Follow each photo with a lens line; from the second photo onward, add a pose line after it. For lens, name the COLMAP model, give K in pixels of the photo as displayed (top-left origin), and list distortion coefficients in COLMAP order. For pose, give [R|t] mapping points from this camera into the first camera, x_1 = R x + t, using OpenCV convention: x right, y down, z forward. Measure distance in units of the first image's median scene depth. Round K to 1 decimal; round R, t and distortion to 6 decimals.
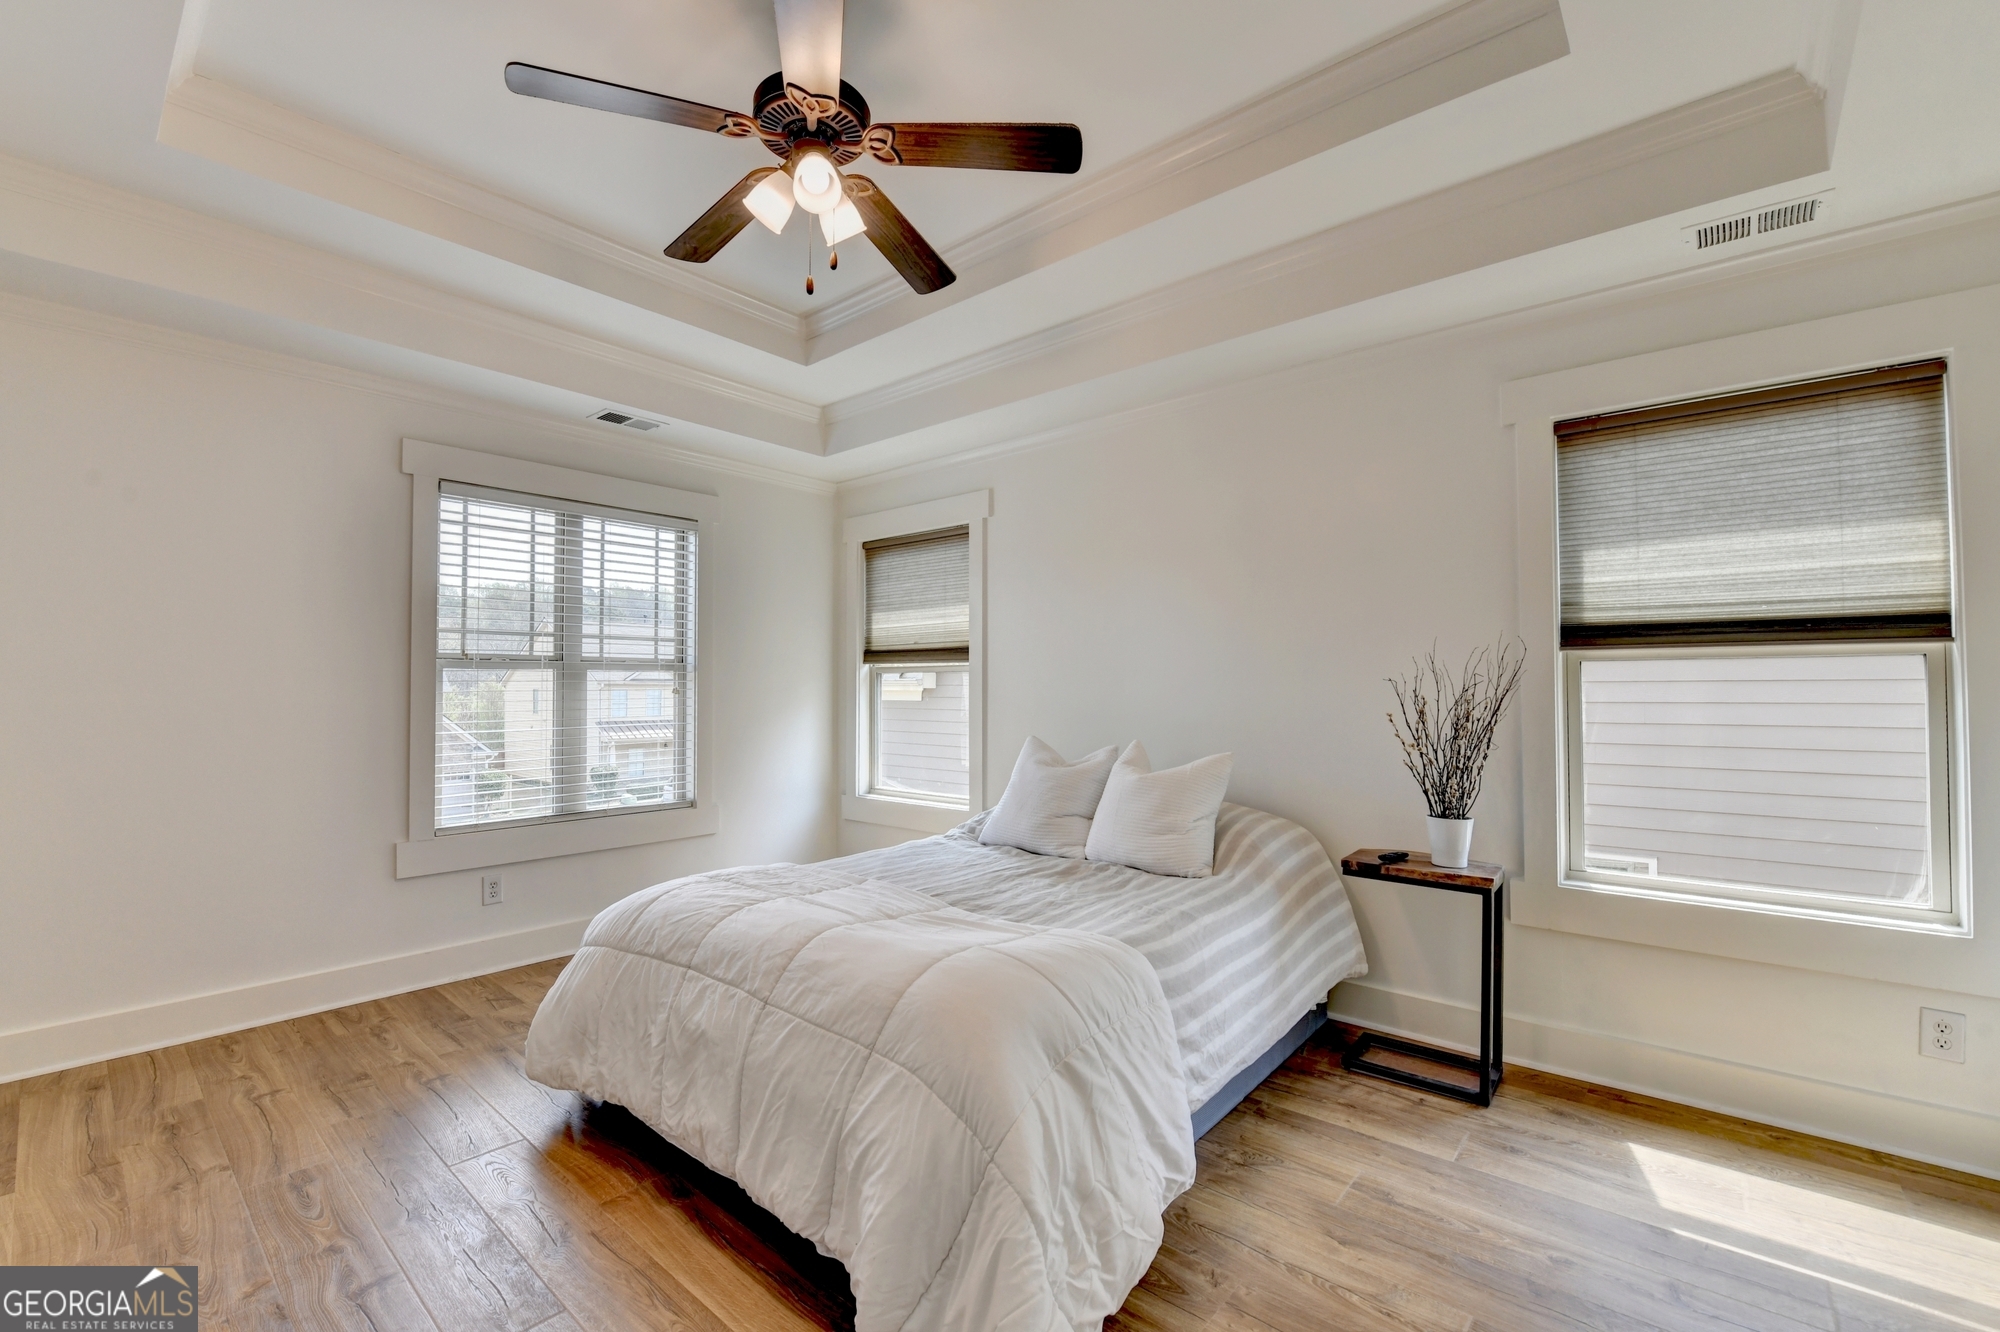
lens RADIAL K [[829.3, 0, 968.5], [0, 829.3, 665.1], [0, 0, 1]] dist [0.000814, -0.008873]
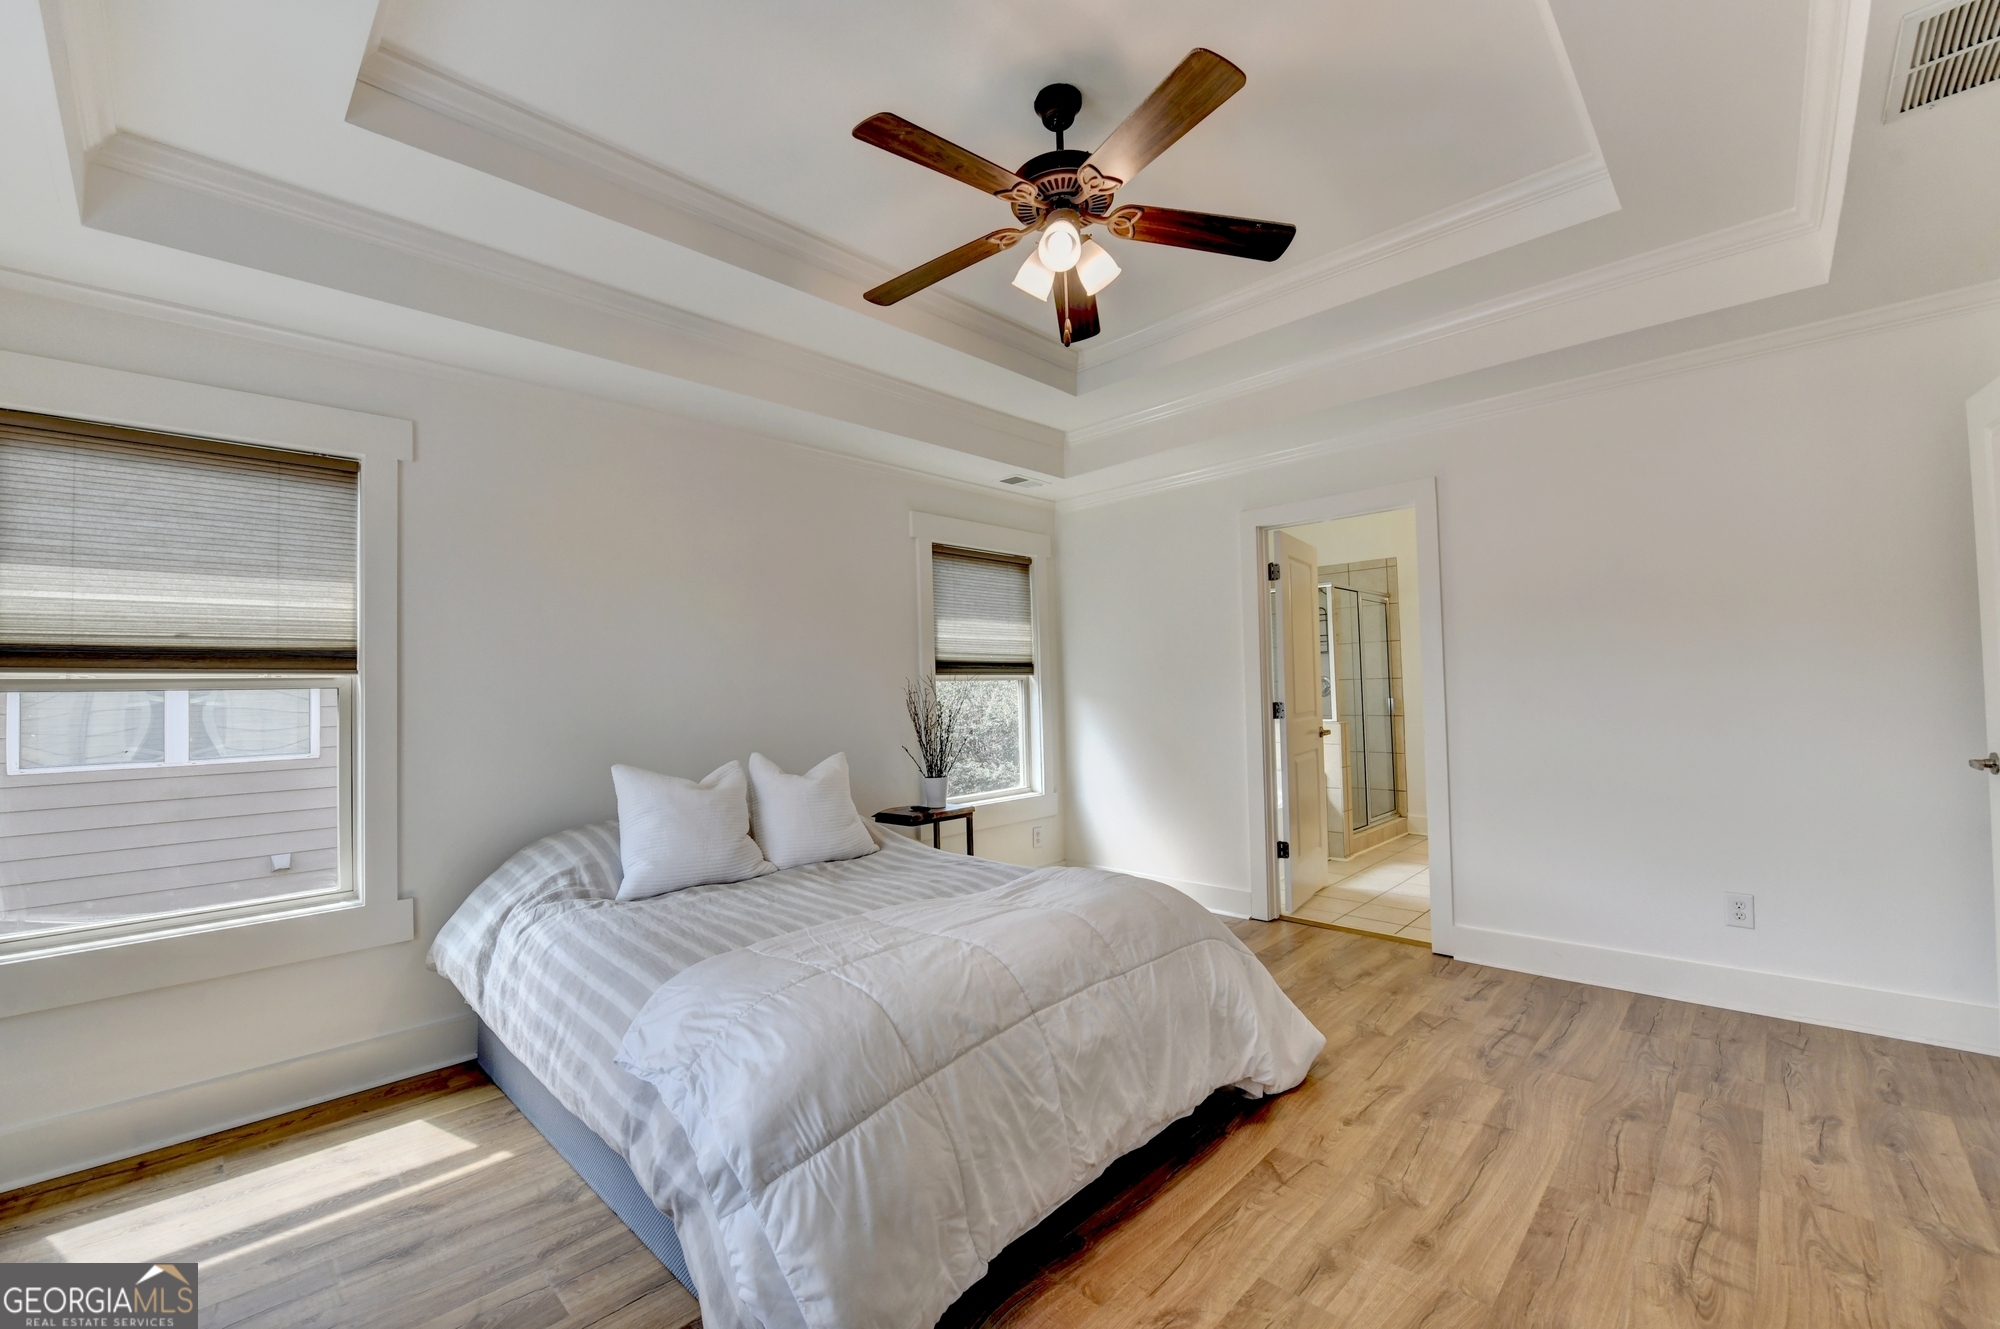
lens RADIAL K [[805.1, 0, 987.4], [0, 805.1, 667.9], [0, 0, 1]] dist [-0.016560, -0.001237]
pose [[0.056736, 0.032199, 0.997870, -1.146013], [0.004337, 0.999462, -0.032497, 0.026683], [-0.998380, 0.006171, 0.056566, 0.953006]]
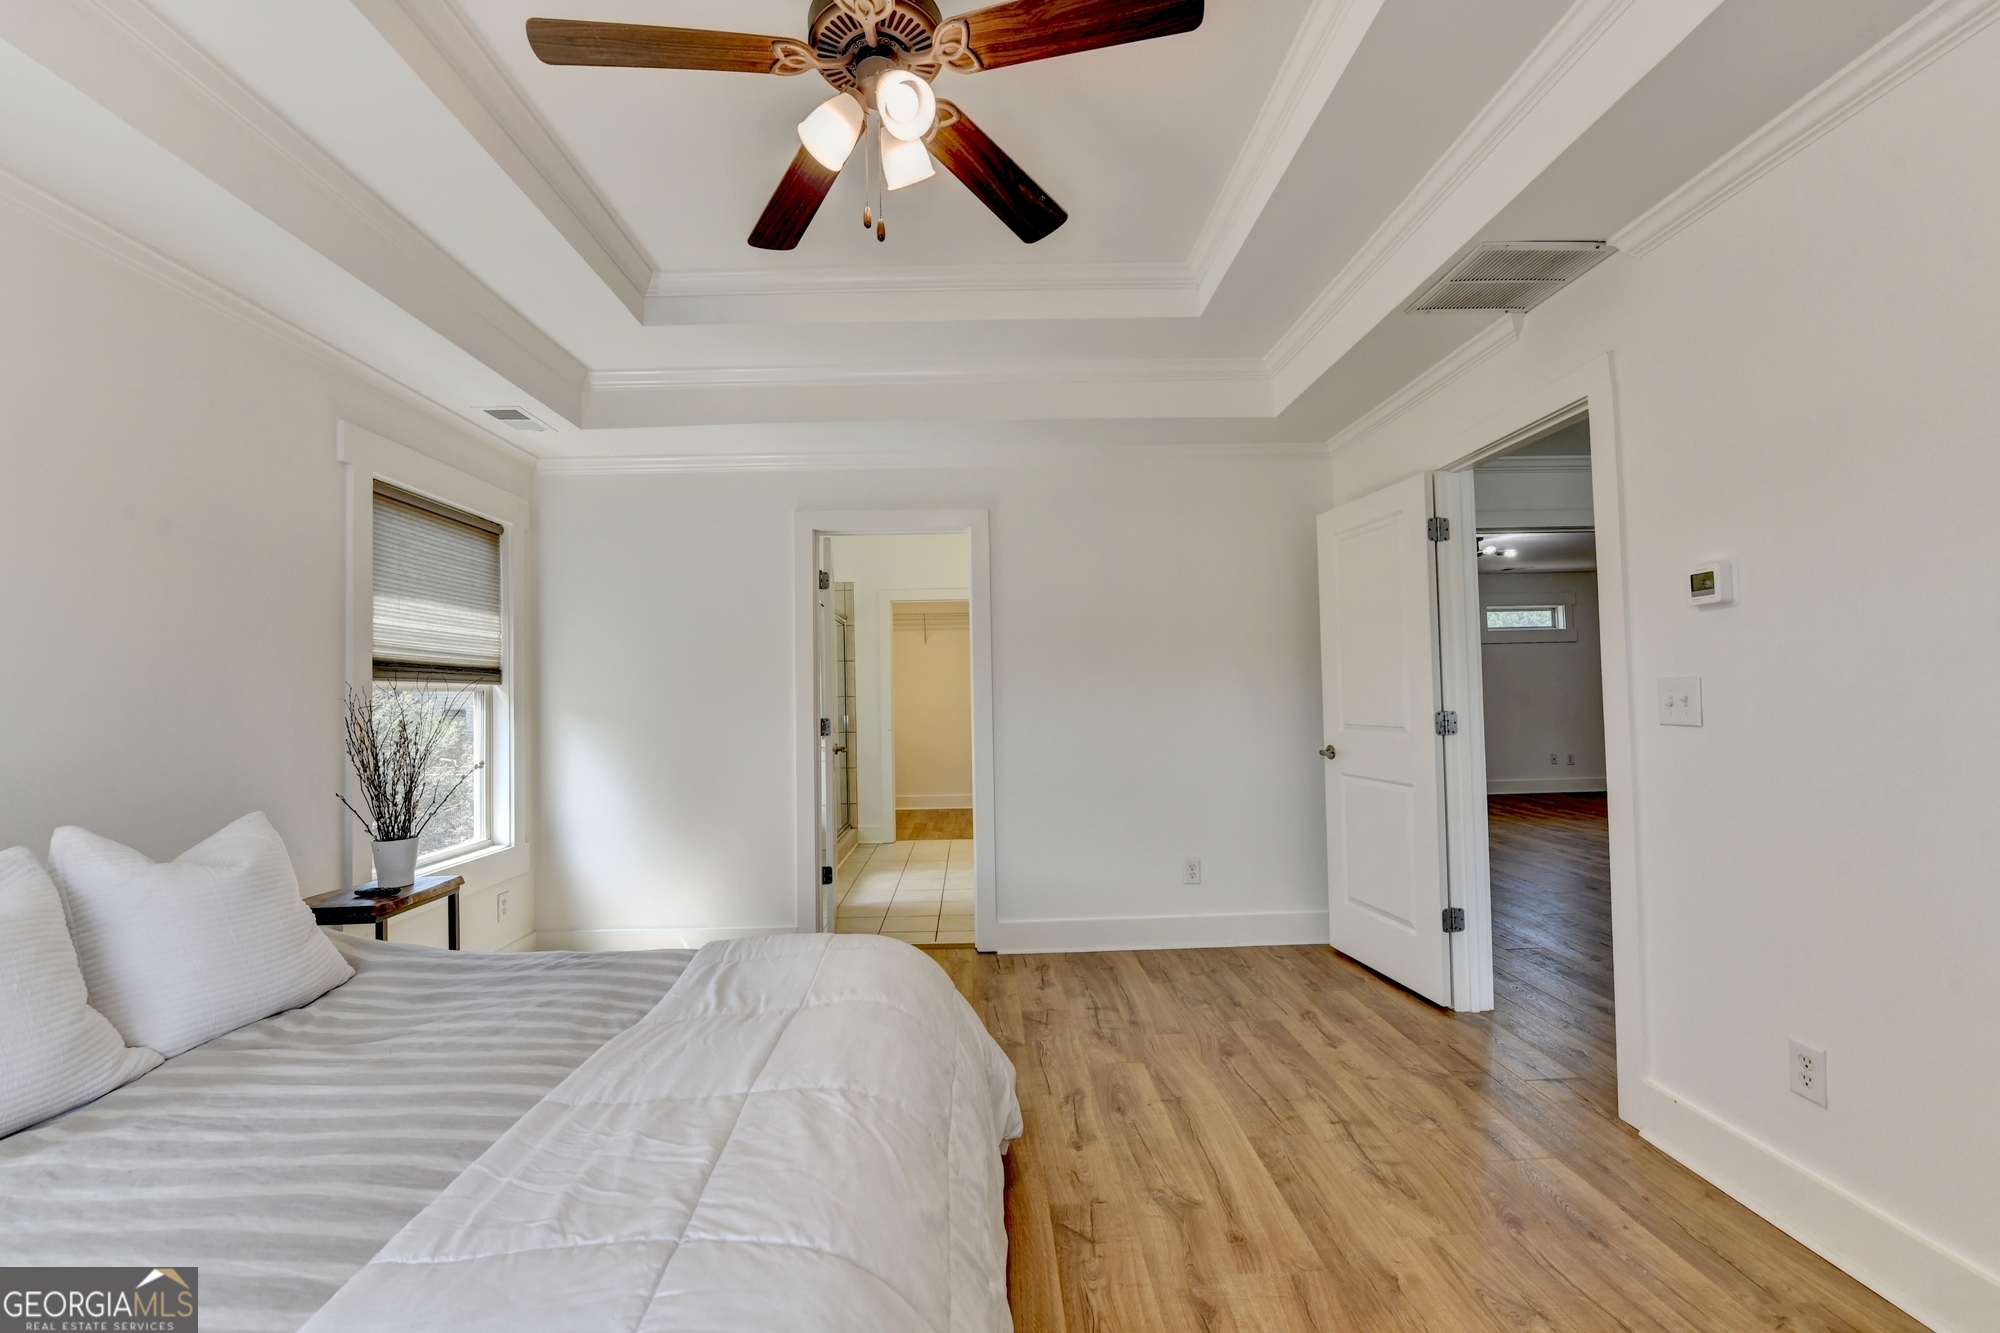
lens RADIAL K [[805.1, 0, 987.4], [0, 805.1, 669.9], [0, 0, 1]] dist [-0.016560, -0.001237]
pose [[-0.668256, 0.042803, 0.742699, -0.772597], [0.008891, 0.998732, -0.049560, 0.034002], [-0.743879, -0.026516, -0.667789, 1.315053]]
